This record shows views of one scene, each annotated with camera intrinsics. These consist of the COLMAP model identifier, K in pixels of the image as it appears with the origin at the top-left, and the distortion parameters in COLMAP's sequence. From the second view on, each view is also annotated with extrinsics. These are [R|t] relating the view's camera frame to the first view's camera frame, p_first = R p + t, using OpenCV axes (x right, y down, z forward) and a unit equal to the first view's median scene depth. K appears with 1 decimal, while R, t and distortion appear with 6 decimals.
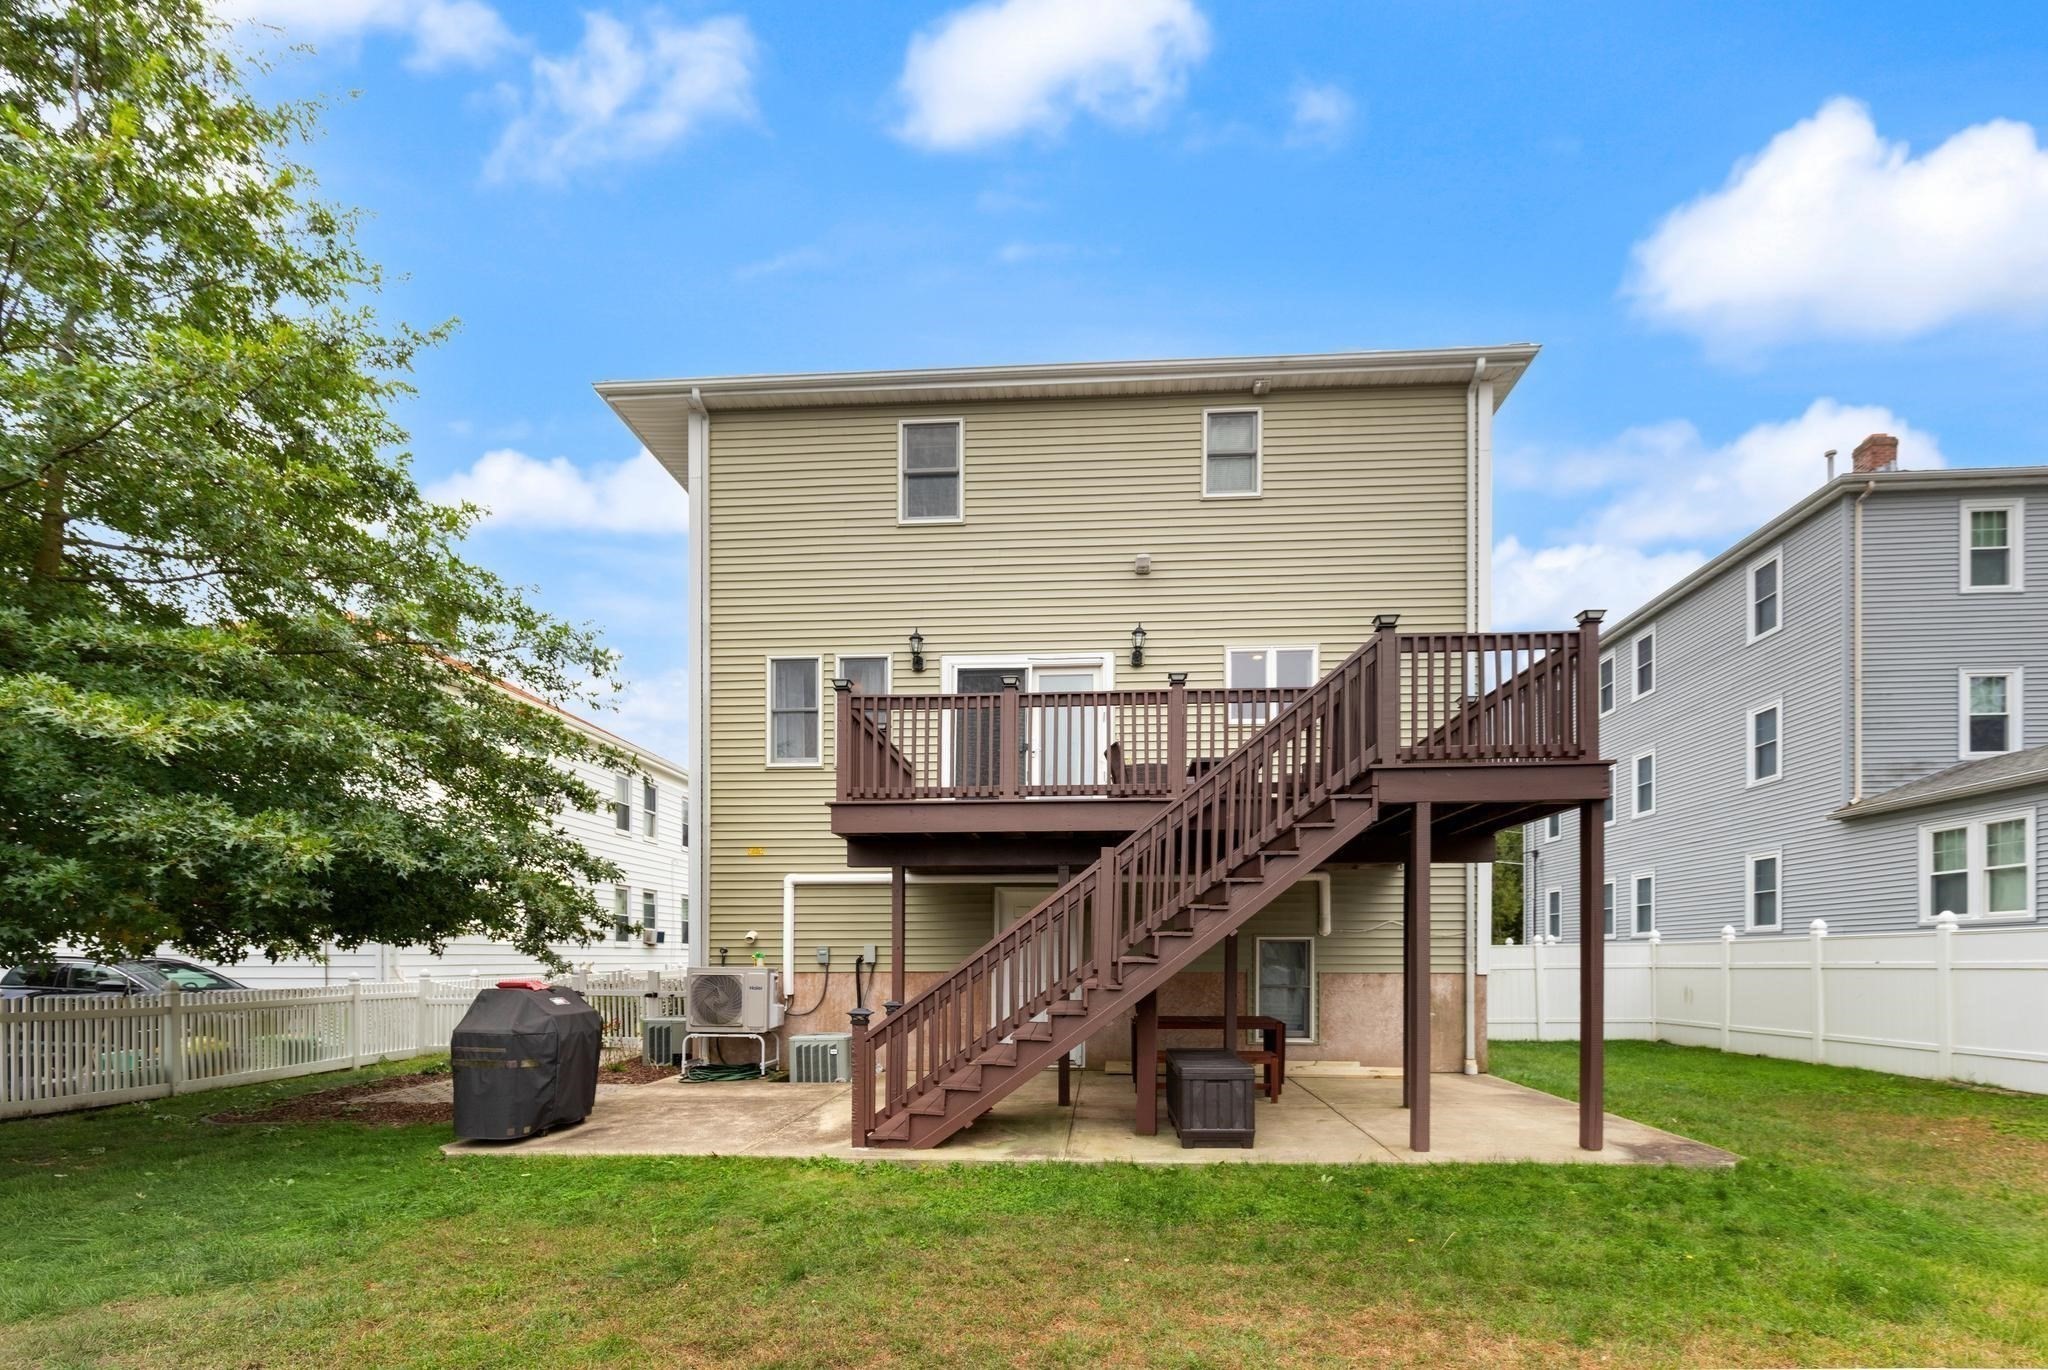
lens RADIAL K [[894.9, 0, 1027.8], [0, 894.9, 795.4], [0, 0, 1]] dist [-0.015427, -0.000604]
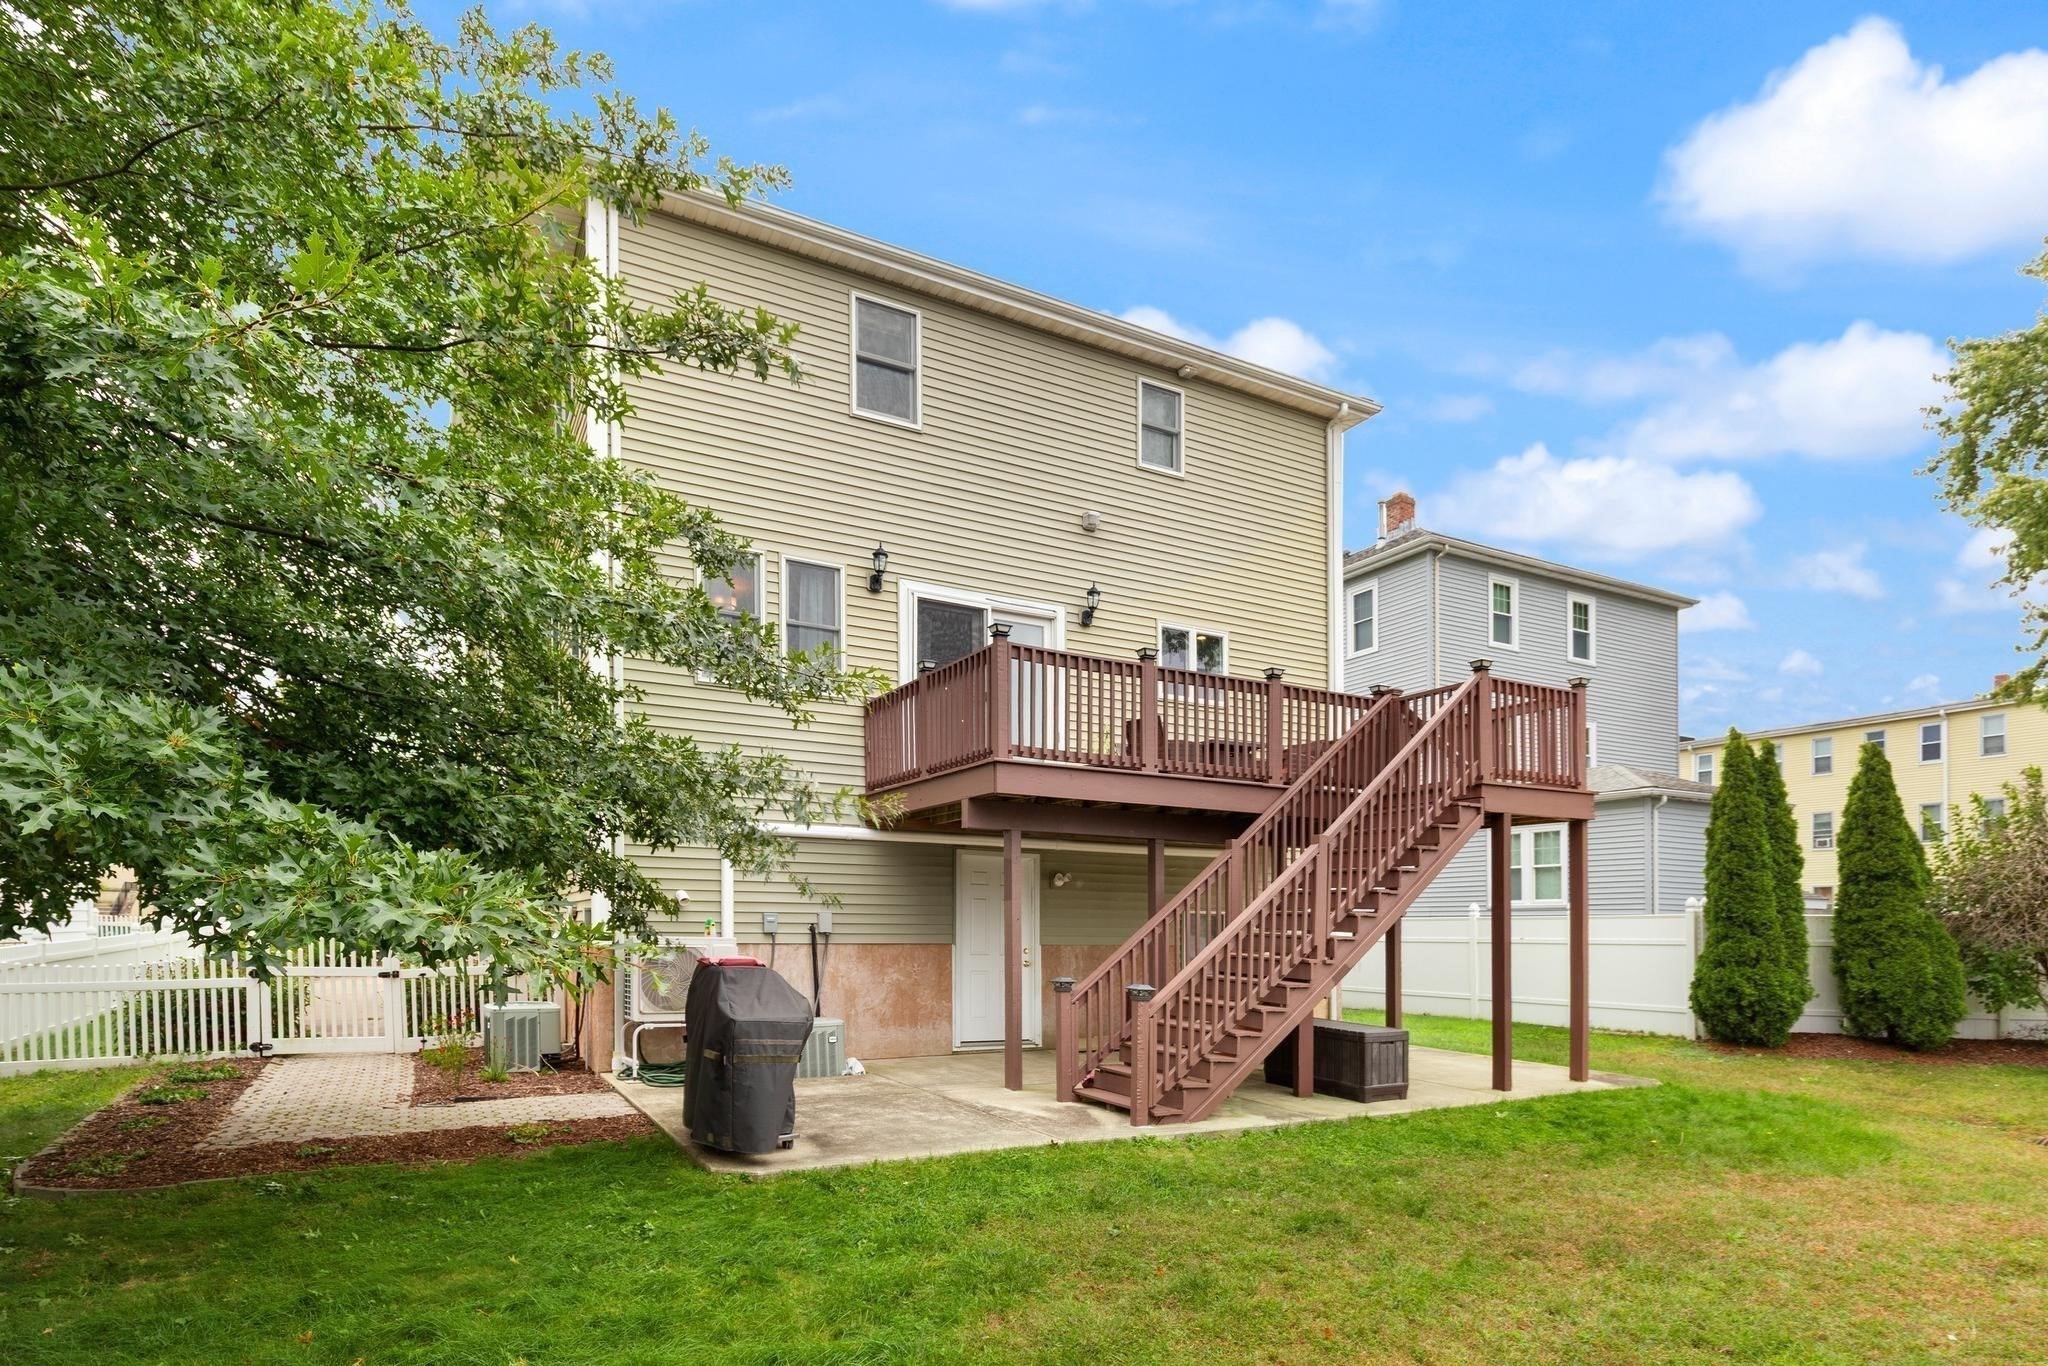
lens RADIAL K [[1106.9, 0, 1024.0], [0, 1106.9, 683.0], [0, 0, 1]] dist [-0.018491, 0.000081]
pose [[0.842789, 0.130880, 0.522090, -0.581823], [-0.111614, 0.991398, -0.068354, 0.005142], [-0.526545, -0.000665, 0.850147, 0.021049]]
